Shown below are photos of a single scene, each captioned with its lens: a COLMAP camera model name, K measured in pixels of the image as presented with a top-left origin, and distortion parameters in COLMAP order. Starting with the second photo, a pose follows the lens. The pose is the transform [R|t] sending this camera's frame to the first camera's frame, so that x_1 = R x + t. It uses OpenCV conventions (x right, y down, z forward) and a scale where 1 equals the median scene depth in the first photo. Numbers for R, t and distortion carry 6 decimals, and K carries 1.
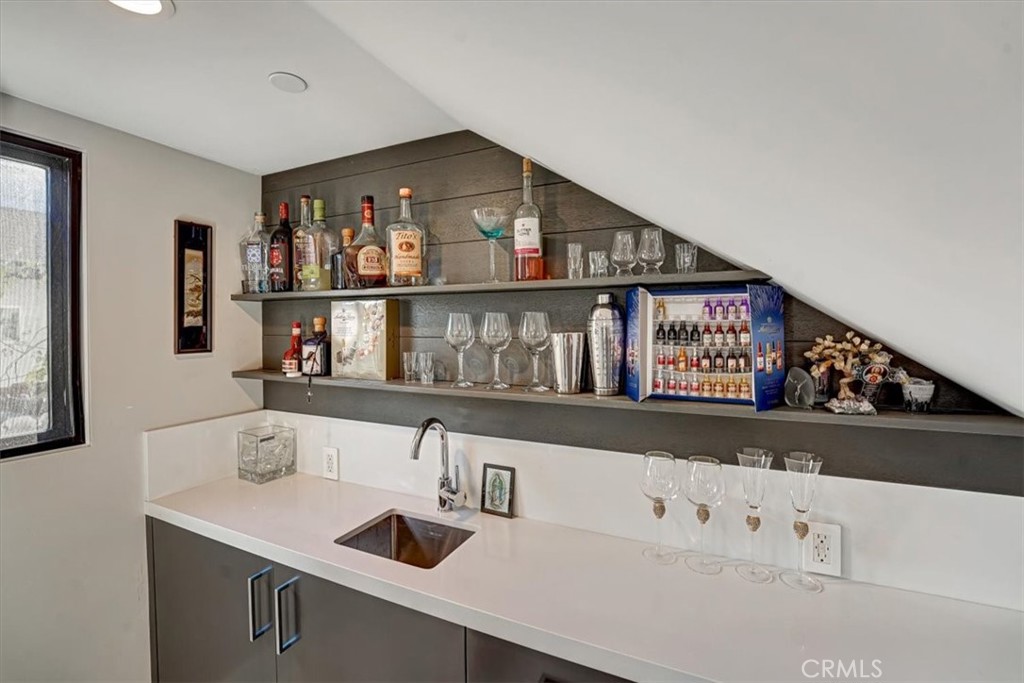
lens RADIAL K [[418.8, 0, 511.2], [0, 418.8, 333.1], [0, 0, 1]] dist [-0.026965, 0.002638]
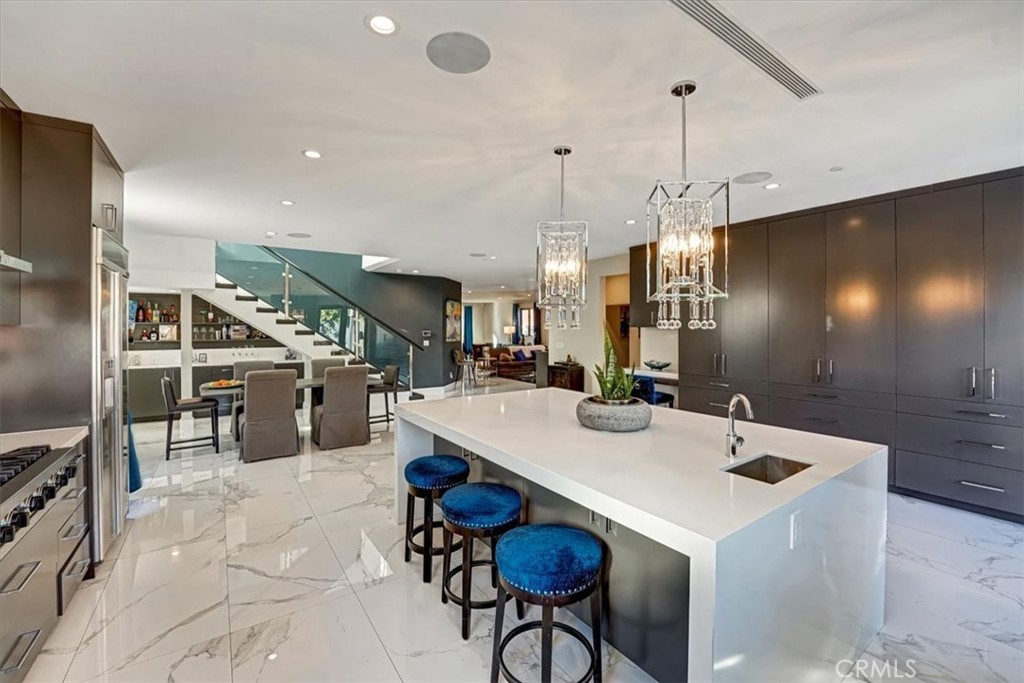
lens RADIAL K [[418.8, 0, 509.4], [0, 418.8, 332.1], [0, 0, 1]] dist [-0.026965, 0.002638]
pose [[0.504603, -0.009619, 0.863298, -3.464445], [0.016811, 0.999858, 0.001314, 0.100596], [-0.863188, 0.013850, 0.504693, -6.840884]]
